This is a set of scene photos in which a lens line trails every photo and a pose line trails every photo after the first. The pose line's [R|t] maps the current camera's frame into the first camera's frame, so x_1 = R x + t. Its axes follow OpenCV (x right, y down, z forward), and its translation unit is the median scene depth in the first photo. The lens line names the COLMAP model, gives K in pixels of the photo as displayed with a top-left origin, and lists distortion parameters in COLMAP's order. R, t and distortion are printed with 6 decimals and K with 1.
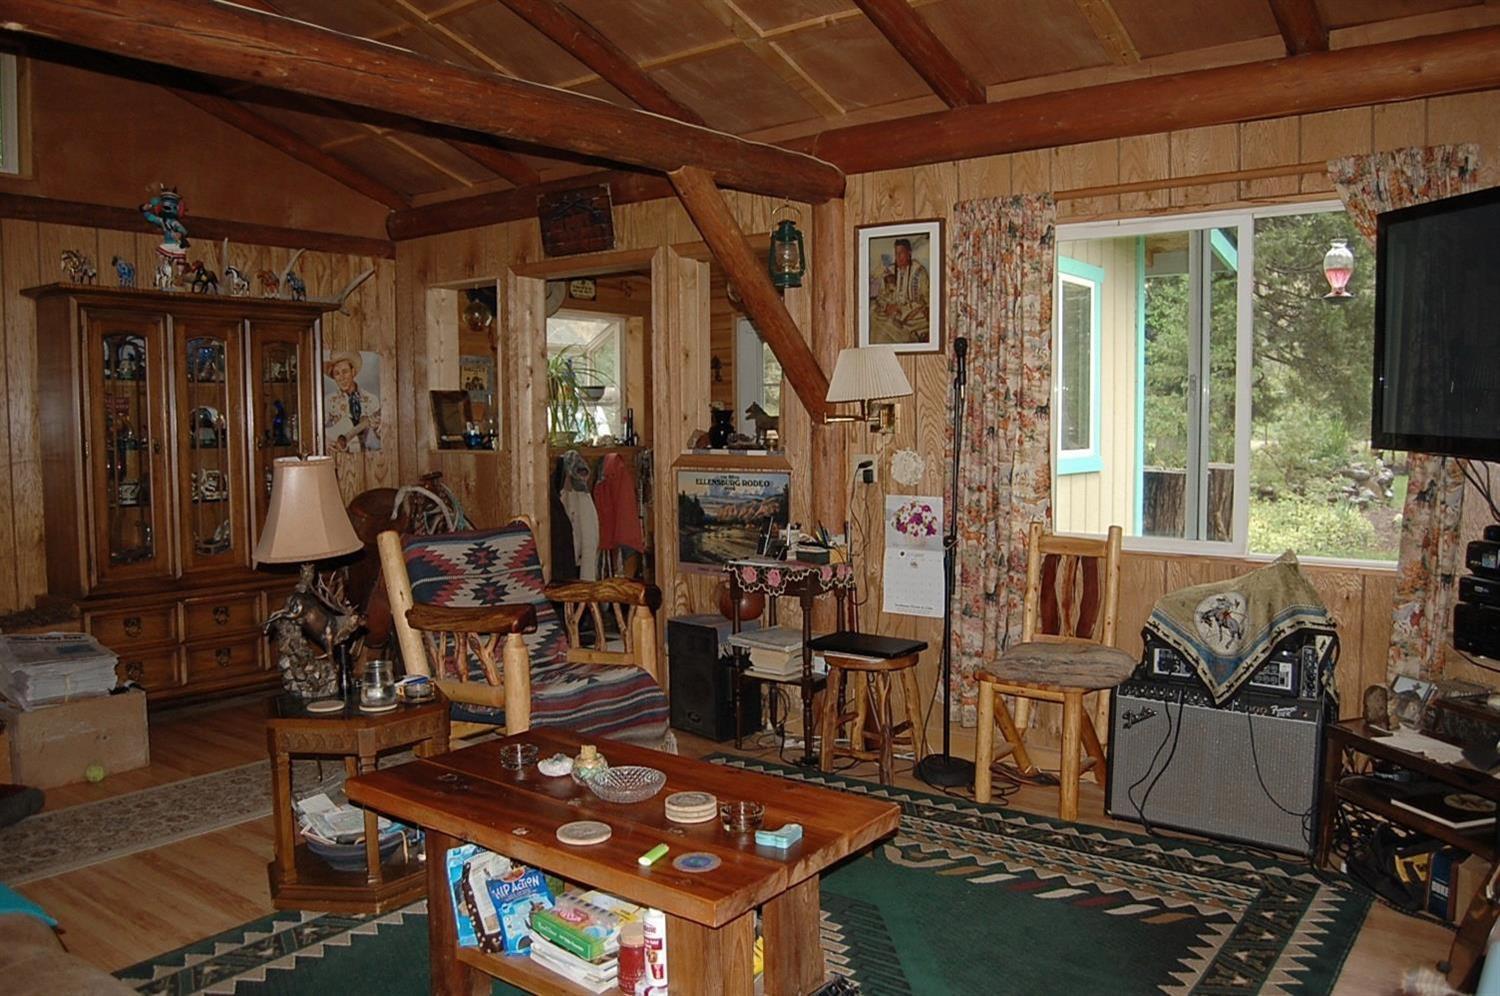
lens RADIAL K [[1176.6, 0, 750.0], [0, 1176.6, 498.0], [0, 0, 1]] dist [-0.092219, 0.007130]
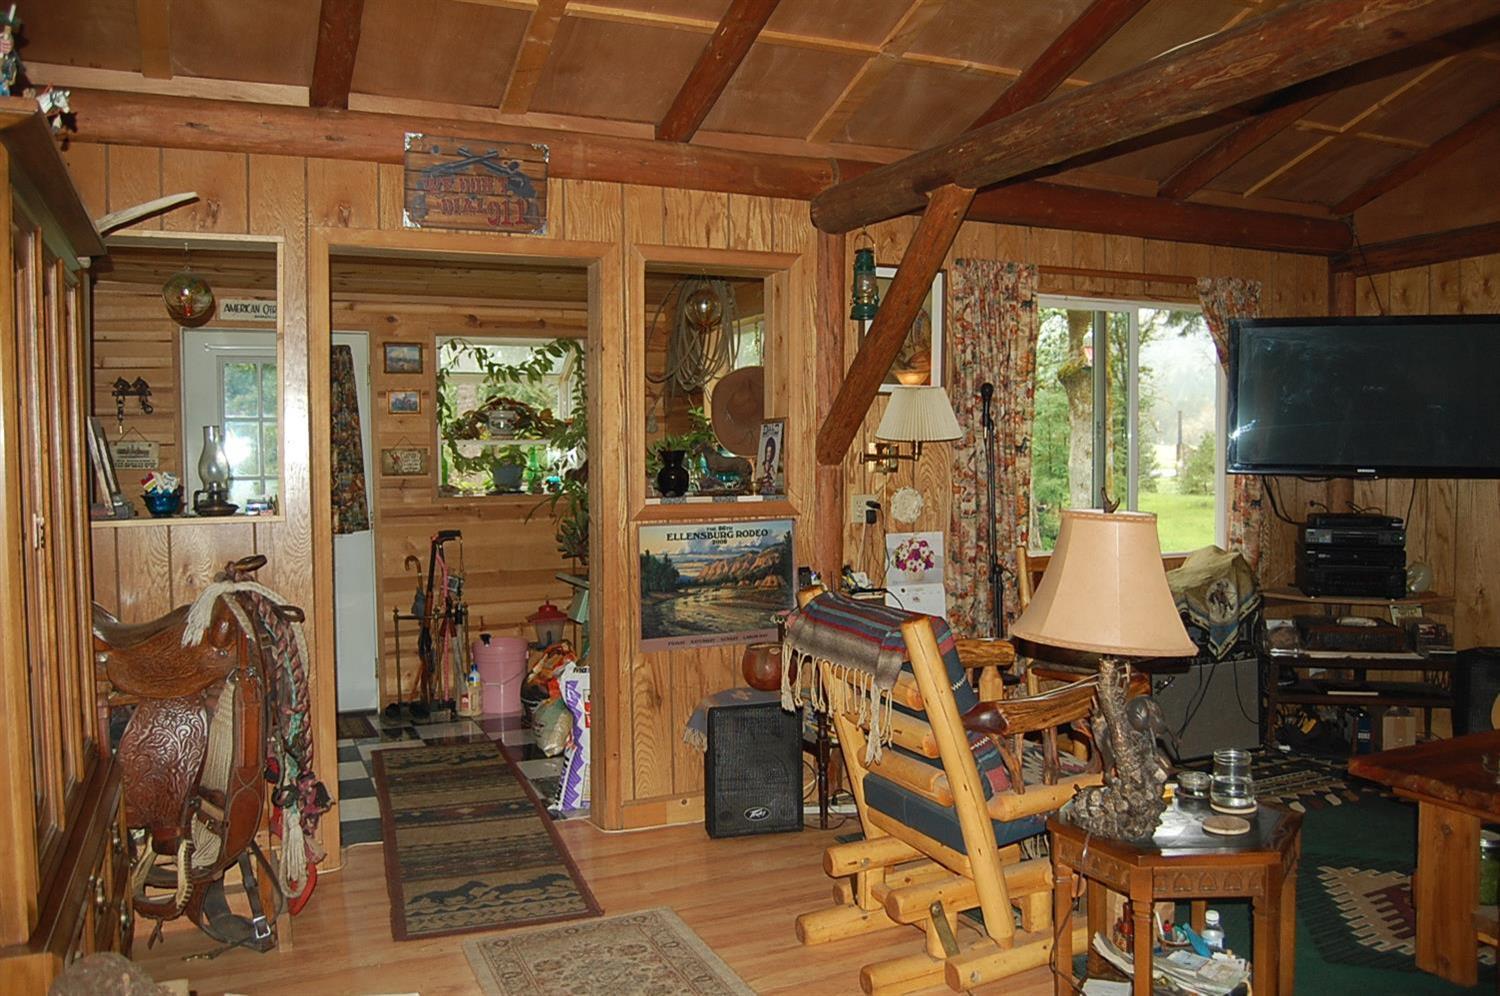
lens RADIAL K [[1176.6, 0, 750.0], [0, 1176.6, 498.0], [0, 0, 1]] dist [-0.092219, 0.007130]
pose [[0.477045, -0.033691, 0.878233, -0.824173], [0.069734, 0.997566, 0.000391, -0.042087], [-0.876108, 0.061056, 0.478233, 0.623542]]
